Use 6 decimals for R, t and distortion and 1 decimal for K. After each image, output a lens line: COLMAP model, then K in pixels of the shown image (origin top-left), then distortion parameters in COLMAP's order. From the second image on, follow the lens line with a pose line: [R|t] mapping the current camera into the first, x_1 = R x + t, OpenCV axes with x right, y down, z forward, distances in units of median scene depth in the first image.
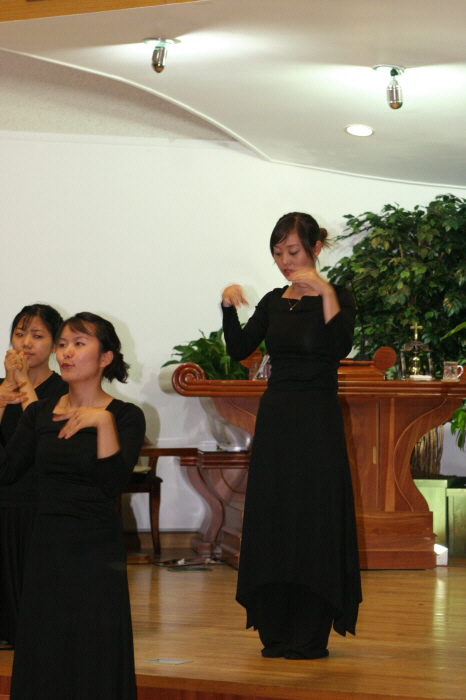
lens RADIAL K [[2133.7, 0, 229.0], [0, 2133.7, 328.5], [0, 0, 1]] dist [0.088988, 0.000000]
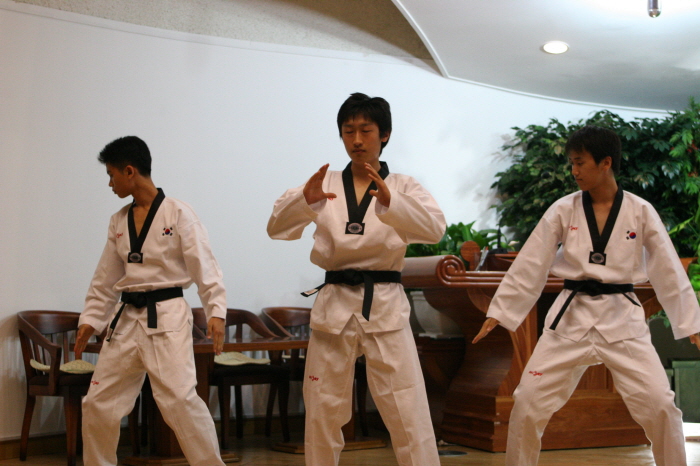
lens RADIAL K [[1395.3, 0, 355.9], [0, 1395.3, 215.8], [0, 0, 1]] dist [-0.058086, 0.000000]
pose [[0.972764, 0.006870, 0.231697, -0.205215], [0.000046, 0.999555, -0.029830, 0.016067], [-0.231799, 0.029029, 0.972330, 0.323350]]
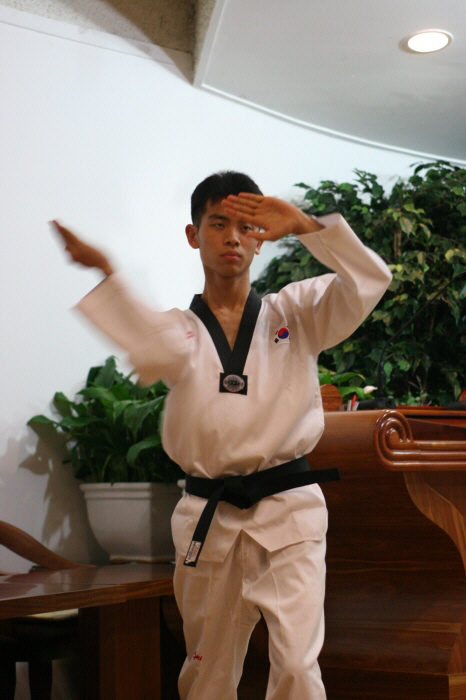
lens RADIAL K [[2018.1, 0, 233.4], [0, 2018.1, 353.1], [0, 0, 1]] dist [-0.034446, 0.000000]
pose [[0.776470, 0.020205, 0.629831, -0.349269], [0.002465, 0.999381, -0.035098, 0.018241], [-0.630150, 0.028805, 0.775939, 0.581330]]
